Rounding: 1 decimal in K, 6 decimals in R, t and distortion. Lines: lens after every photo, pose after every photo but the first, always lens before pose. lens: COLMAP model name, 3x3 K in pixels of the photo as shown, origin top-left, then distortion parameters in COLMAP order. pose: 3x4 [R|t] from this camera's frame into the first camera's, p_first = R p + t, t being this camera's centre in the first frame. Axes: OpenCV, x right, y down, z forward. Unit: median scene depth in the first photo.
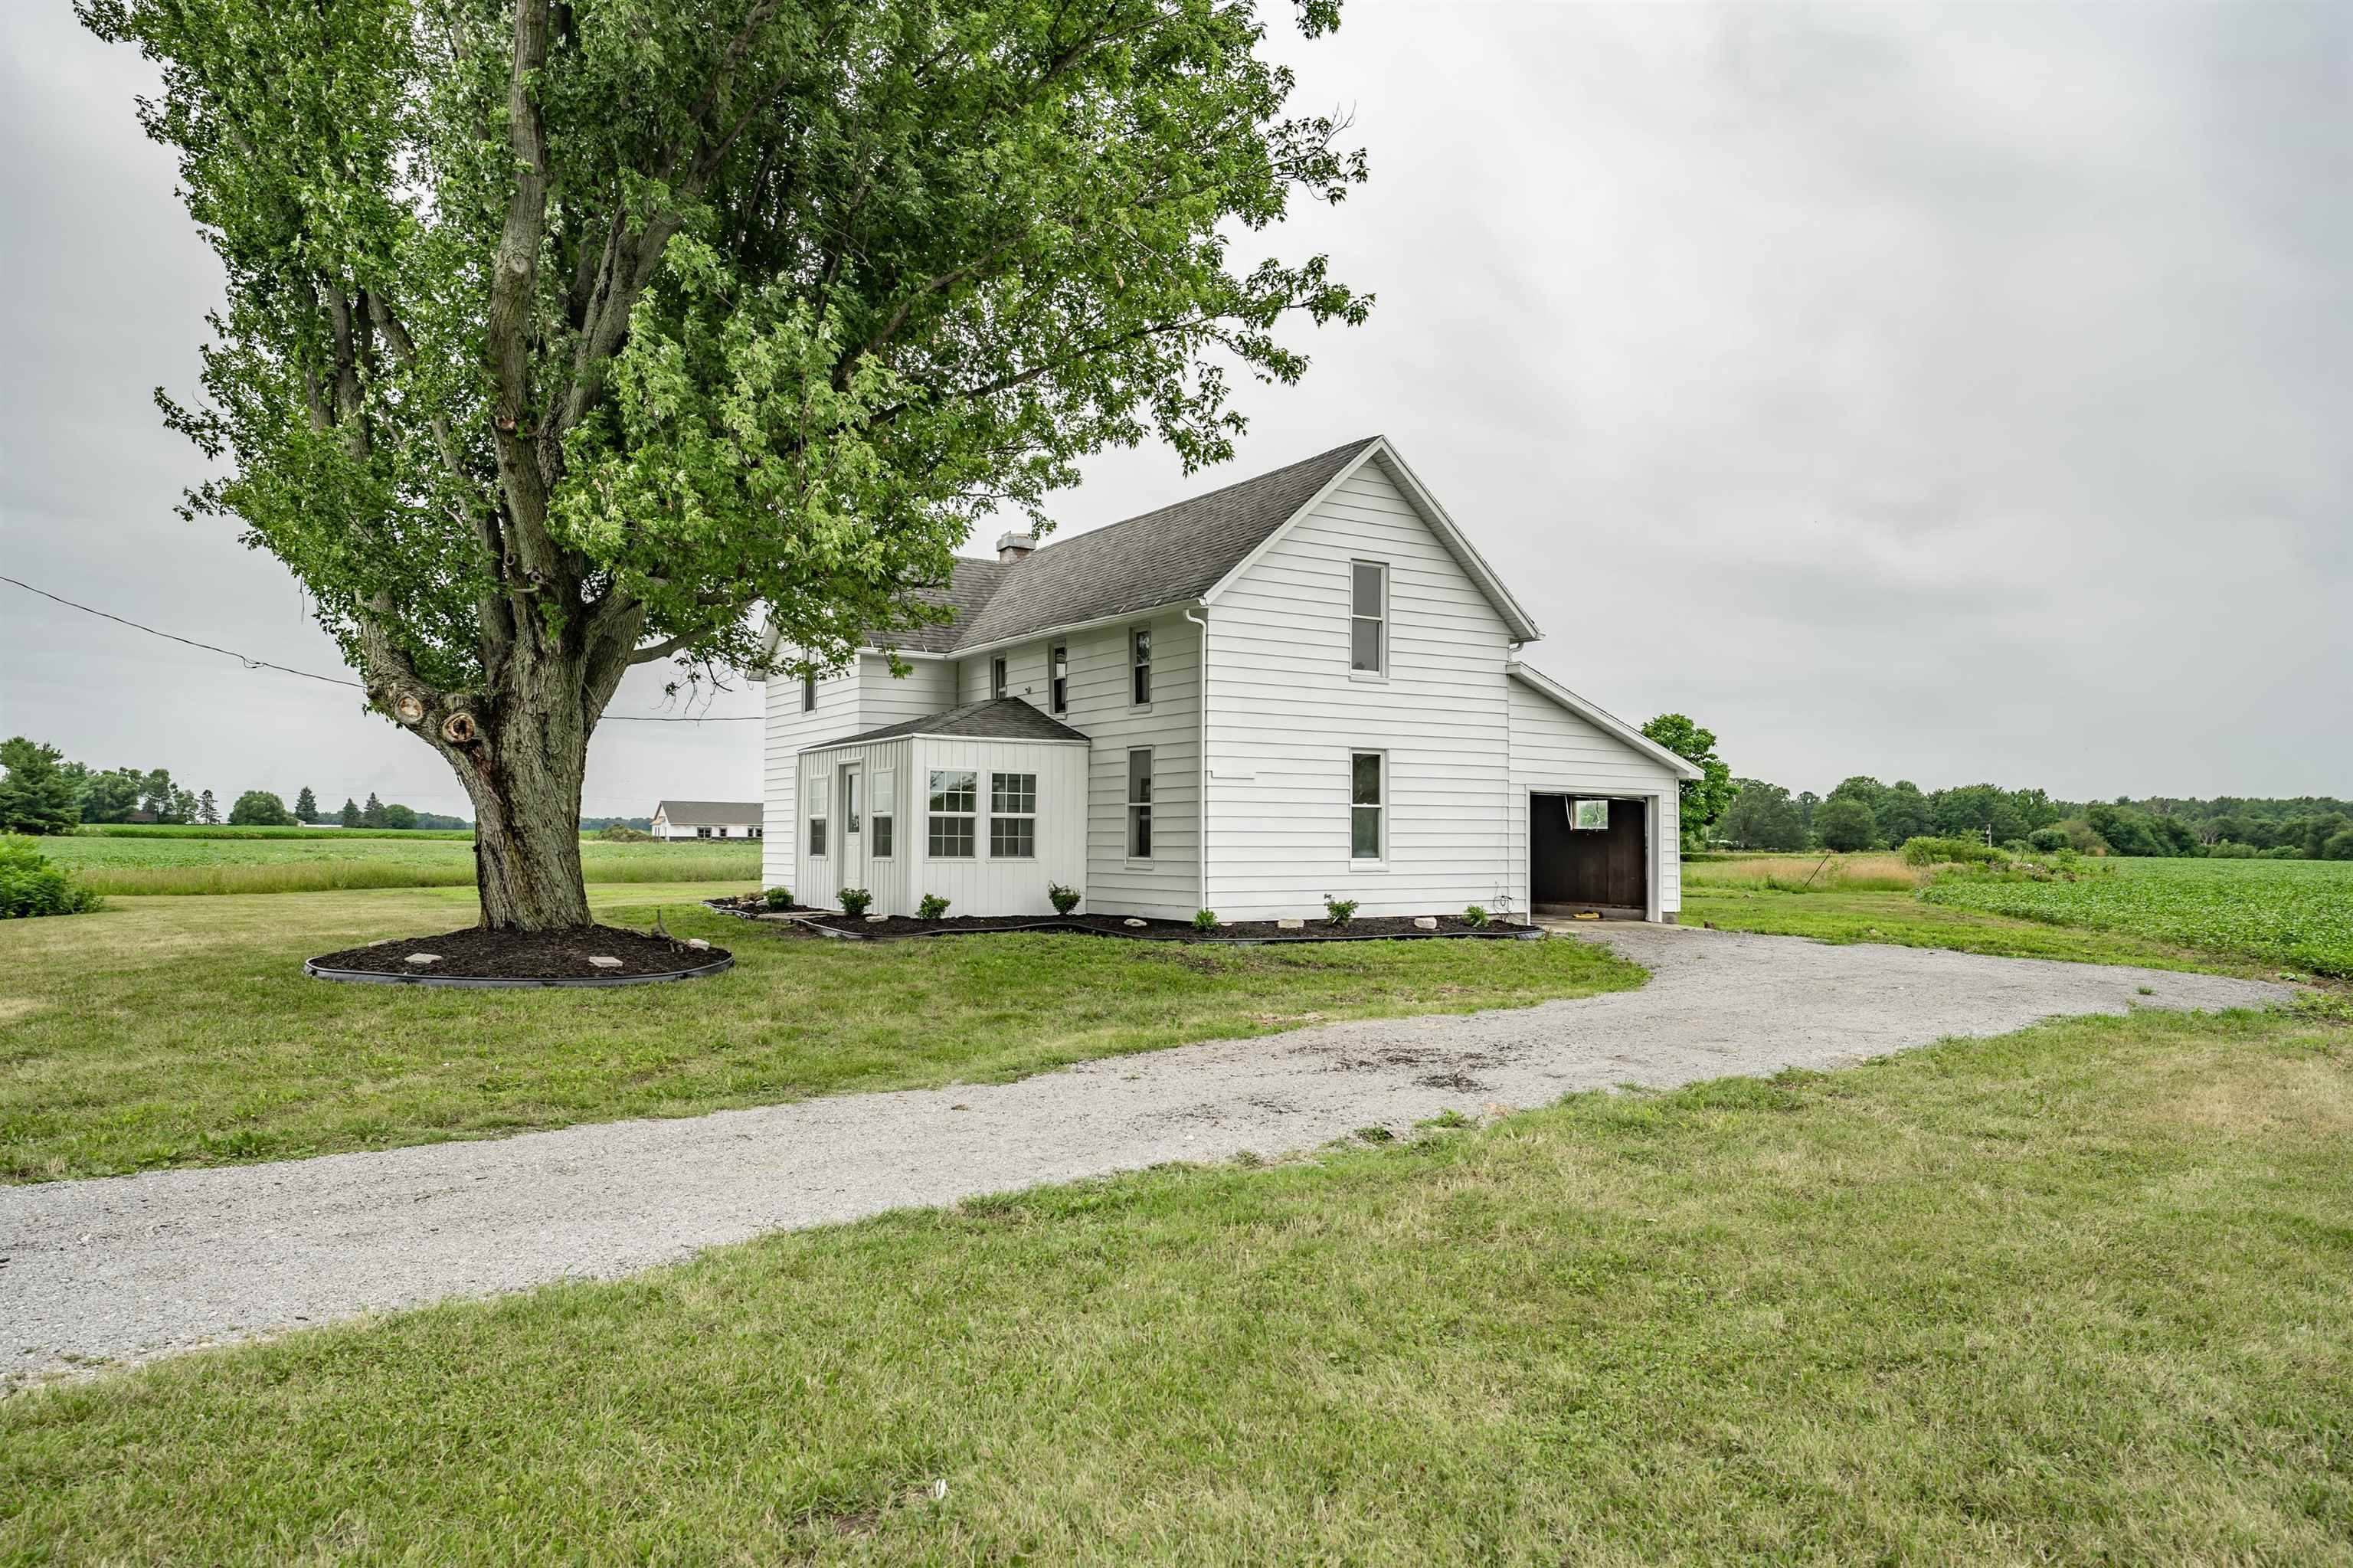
lens RADIAL K [[1602.0, 0, 1176.5], [0, 1602.0, 784.0], [0, 0, 1]] dist [0.035999, 0.000736]
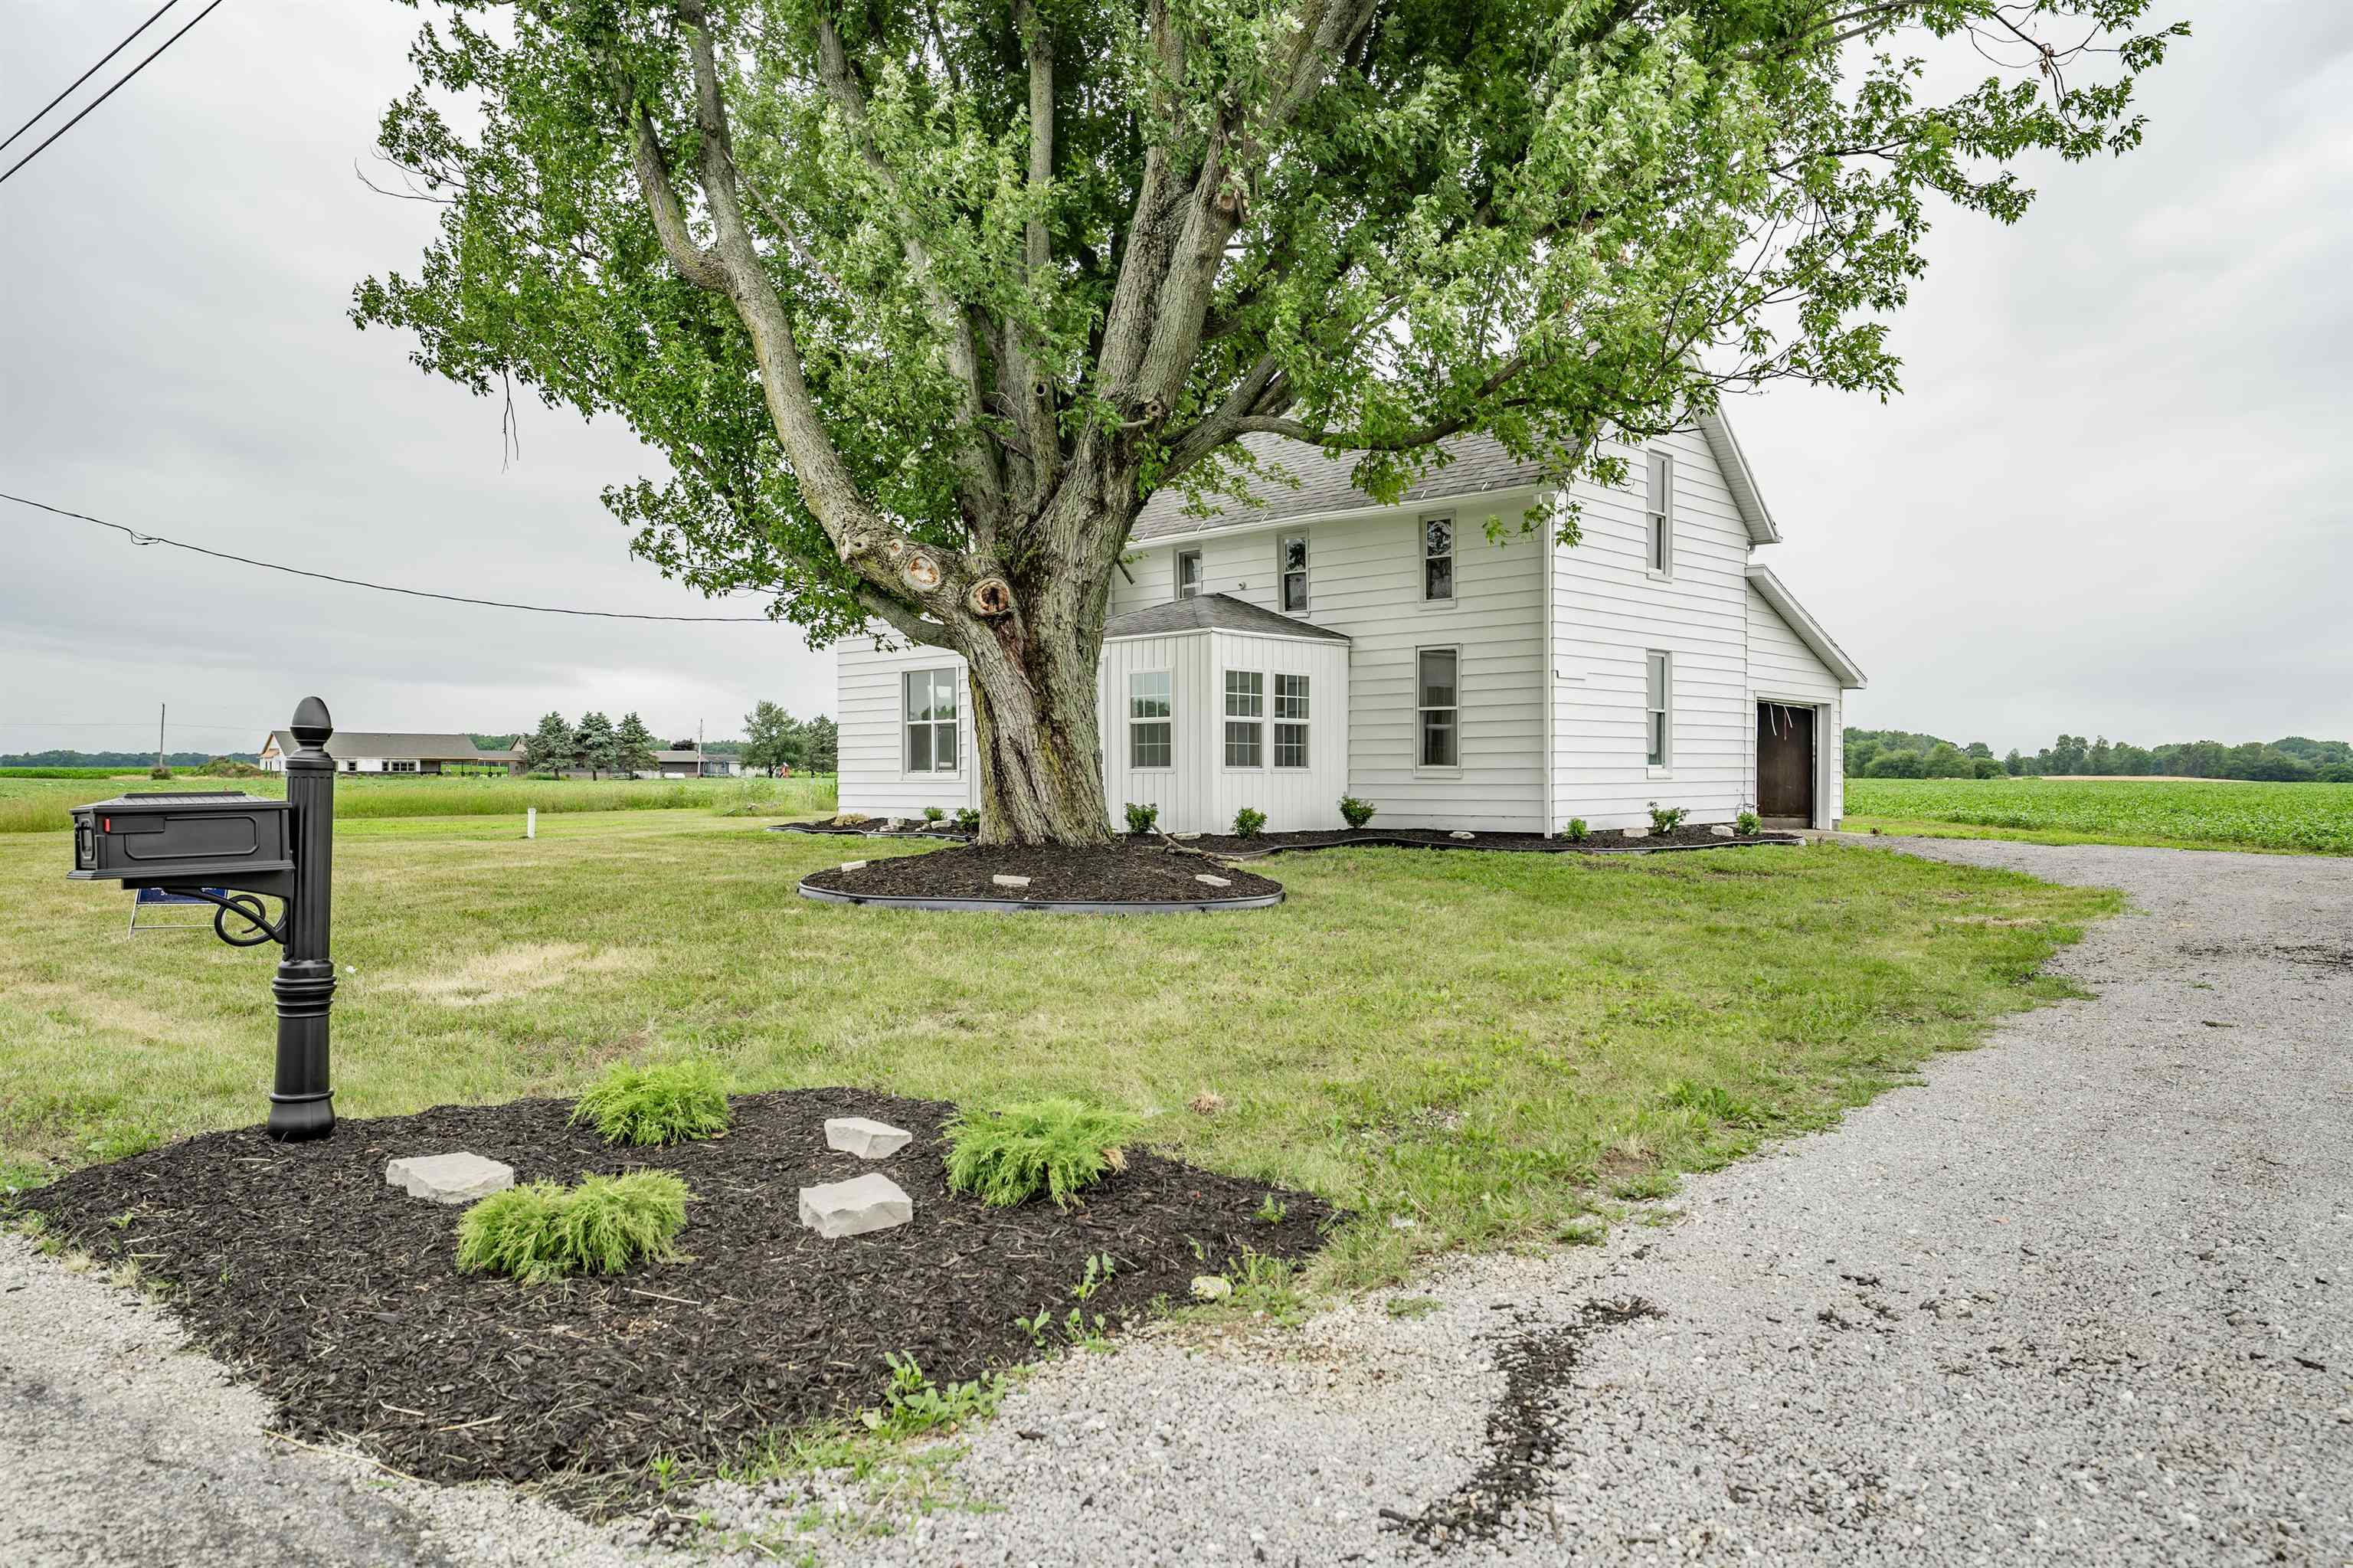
lens RADIAL K [[1602.0, 0, 1176.5], [0, 1602.0, 784.0], [0, 0, 1]] dist [0.035999, 0.000736]
pose [[0.964003, -0.010500, 0.265685, -0.412262], [-0.000350, 0.999169, 0.040759, 0.018598], [-0.265893, -0.039385, 0.963198, 0.146777]]
